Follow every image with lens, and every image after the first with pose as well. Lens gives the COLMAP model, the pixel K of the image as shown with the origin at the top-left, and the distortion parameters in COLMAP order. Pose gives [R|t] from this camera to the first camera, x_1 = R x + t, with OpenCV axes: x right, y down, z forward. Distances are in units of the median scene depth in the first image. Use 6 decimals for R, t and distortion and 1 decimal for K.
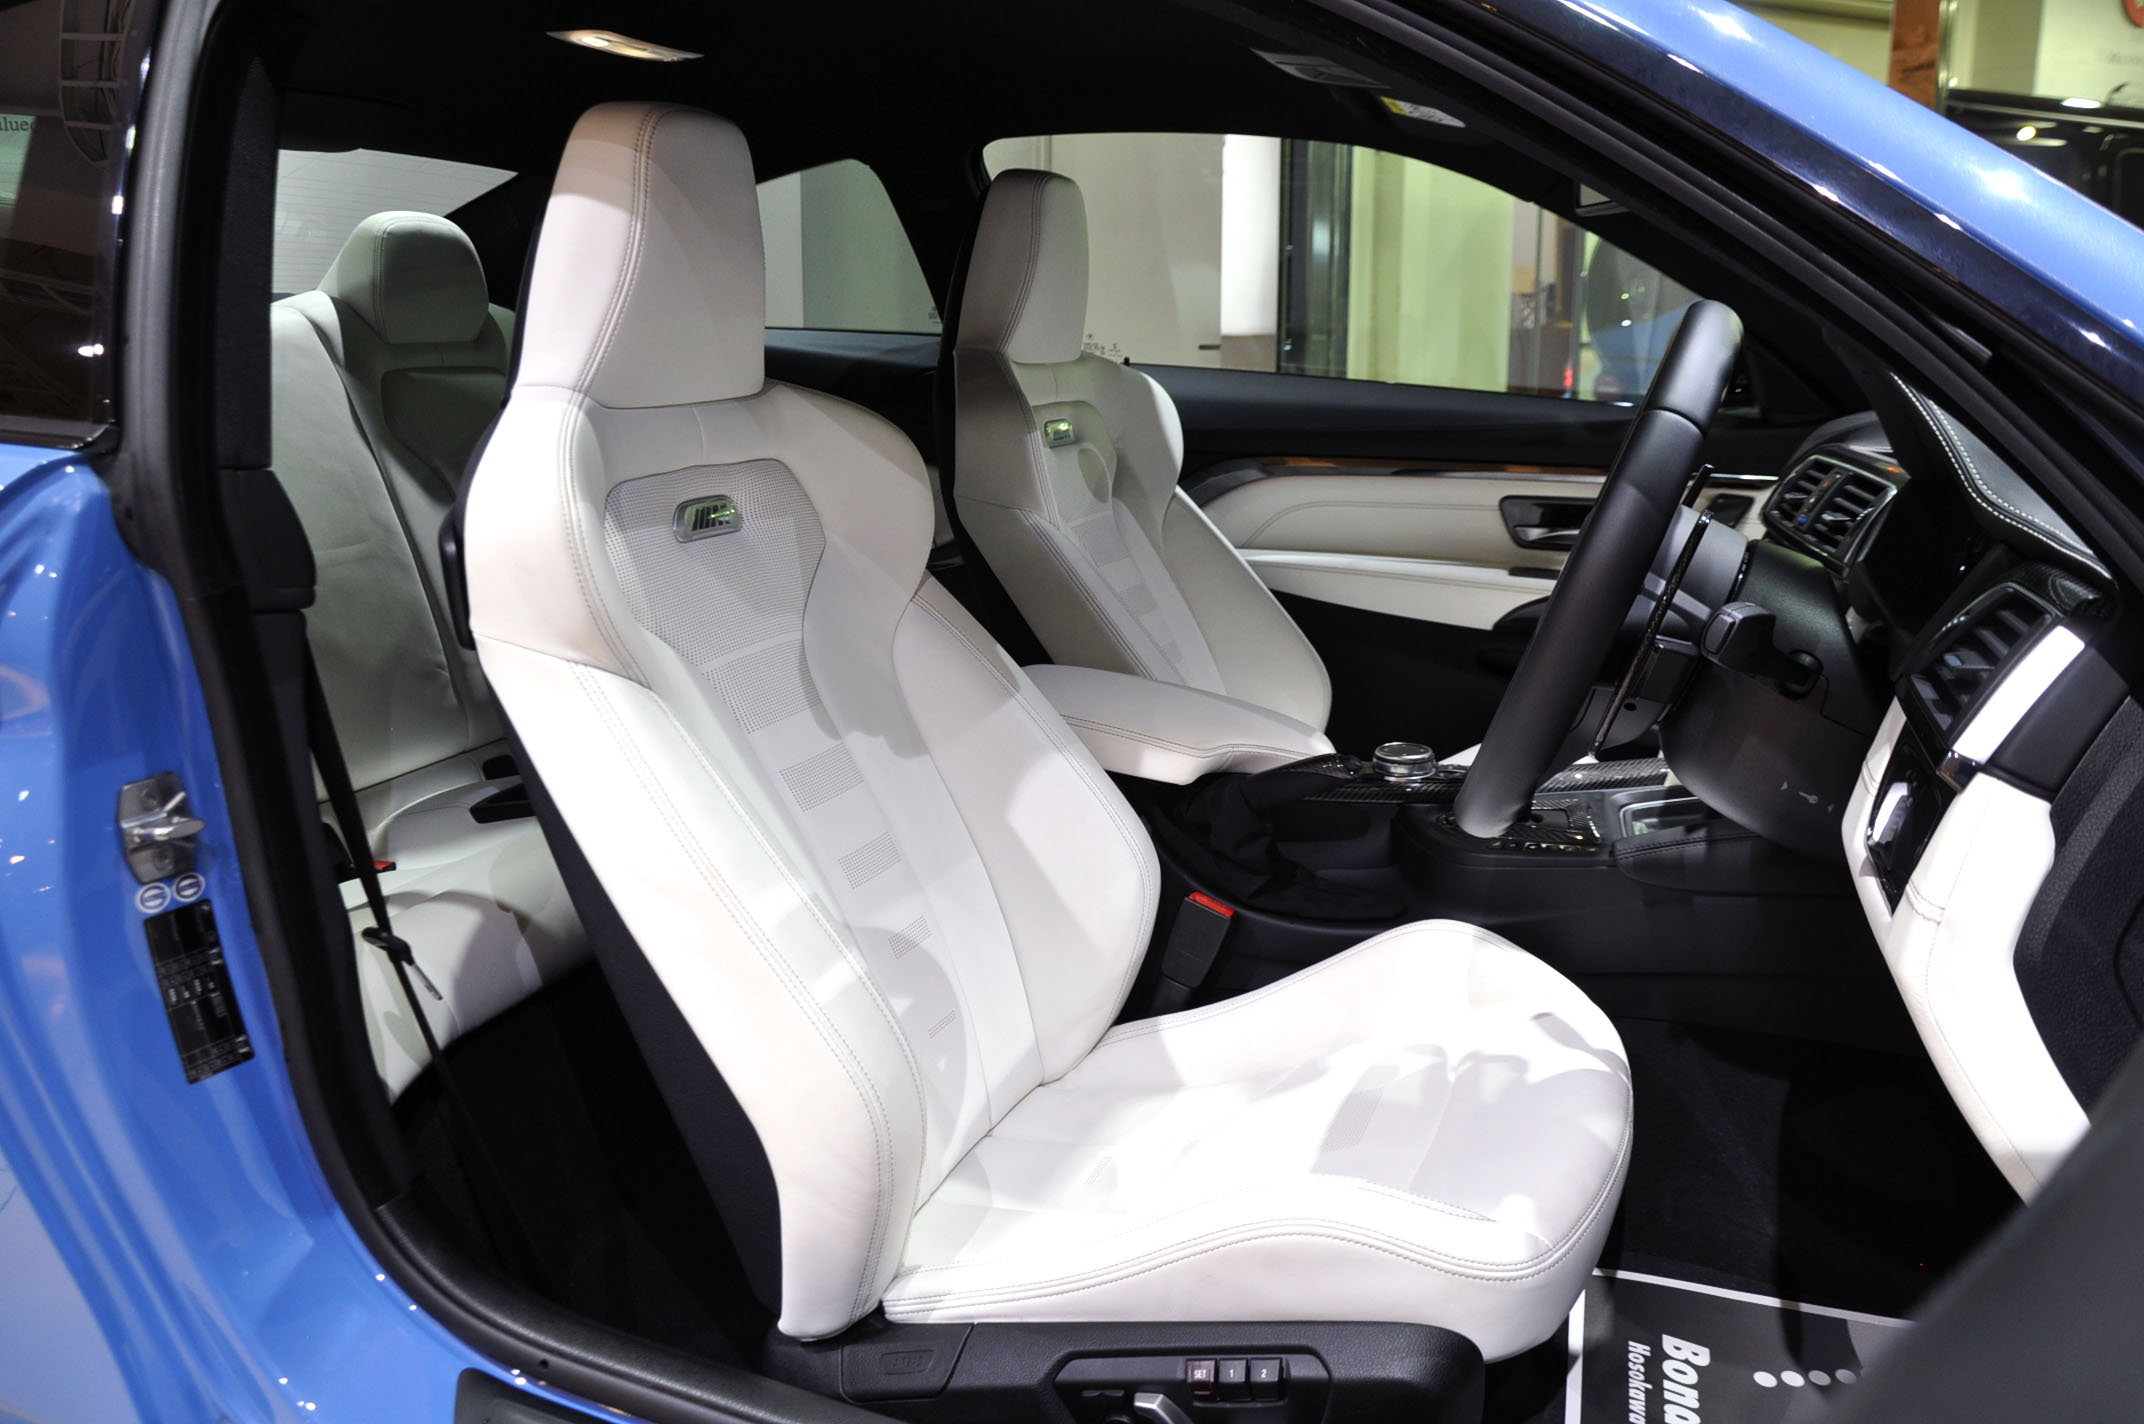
lens RADIAL K [[1639.4, 0, 1072.0], [0, 1639.4, 712.0], [0, 0, 1]] dist [-0.112158, 0.000849]
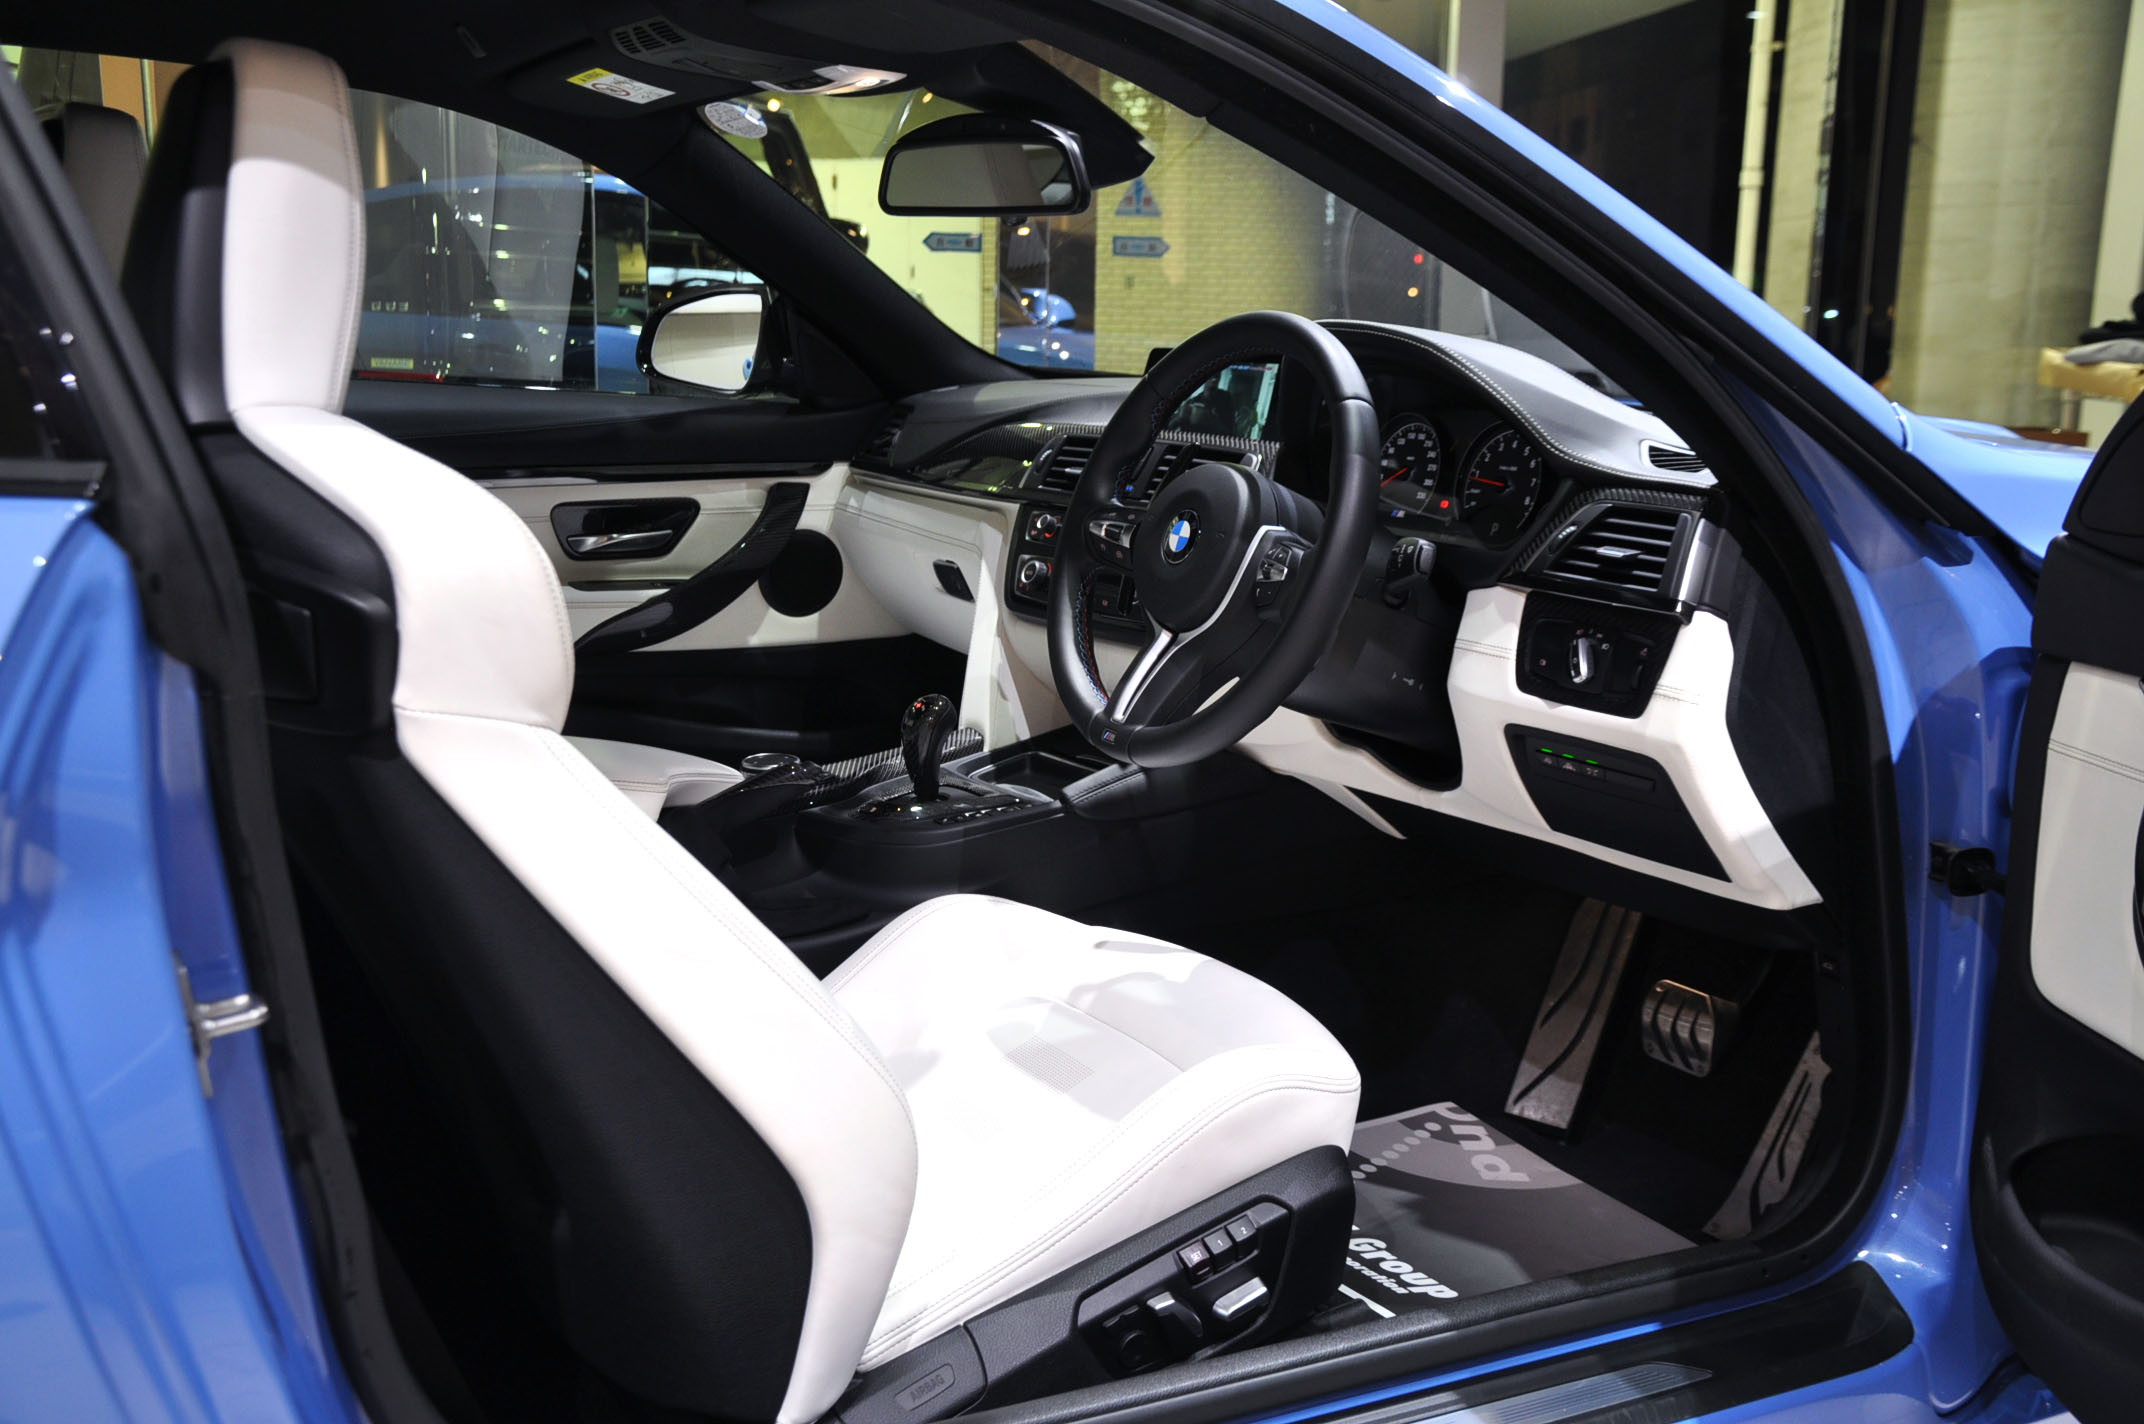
lens RADIAL K [[2273.7, 0, 1072.0], [0, 2273.7, 712.0], [0, 0, 1]] dist [0.081134, 0.001053]
pose [[0.616505, -0.134174, 0.775834, -0.984644], [0.169146, 0.984936, 0.035927, -0.030914], [-0.768968, 0.109080, 0.629913, 0.013133]]
